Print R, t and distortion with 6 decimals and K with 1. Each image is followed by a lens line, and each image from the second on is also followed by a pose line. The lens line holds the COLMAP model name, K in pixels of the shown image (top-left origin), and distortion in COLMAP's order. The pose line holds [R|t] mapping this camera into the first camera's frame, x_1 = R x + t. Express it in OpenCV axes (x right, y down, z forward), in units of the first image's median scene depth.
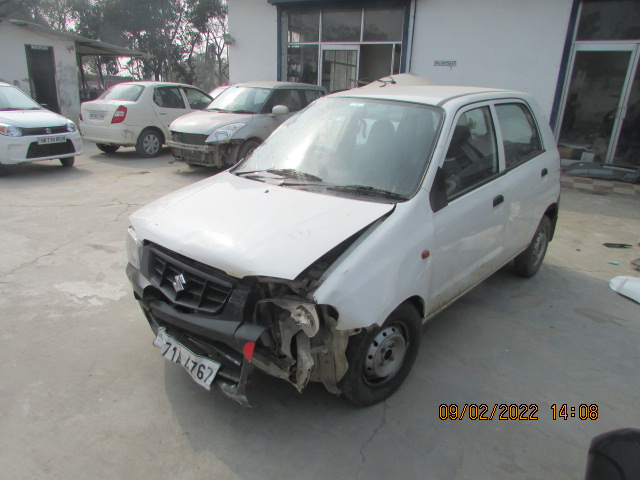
lens RADIAL K [[455.2, 0, 320.0], [0, 455.2, 240.0], [0, 0, 1]] dist [-0.027499, -0.003384]
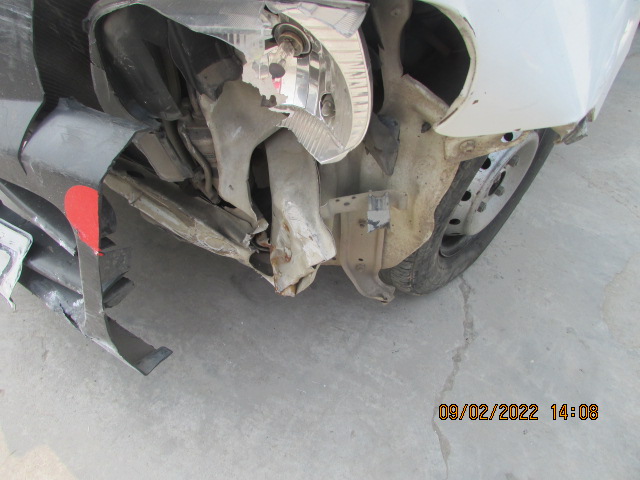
lens RADIAL K [[455.2, 0, 320.0], [0, 455.2, 240.0], [0, 0, 1]] dist [-0.027499, -0.003384]
pose [[0.997562, -0.017233, 0.067628, -0.038754], [-0.016382, 0.884142, 0.466932, 0.125836], [-0.067840, -0.466901, 0.881704, 0.712453]]
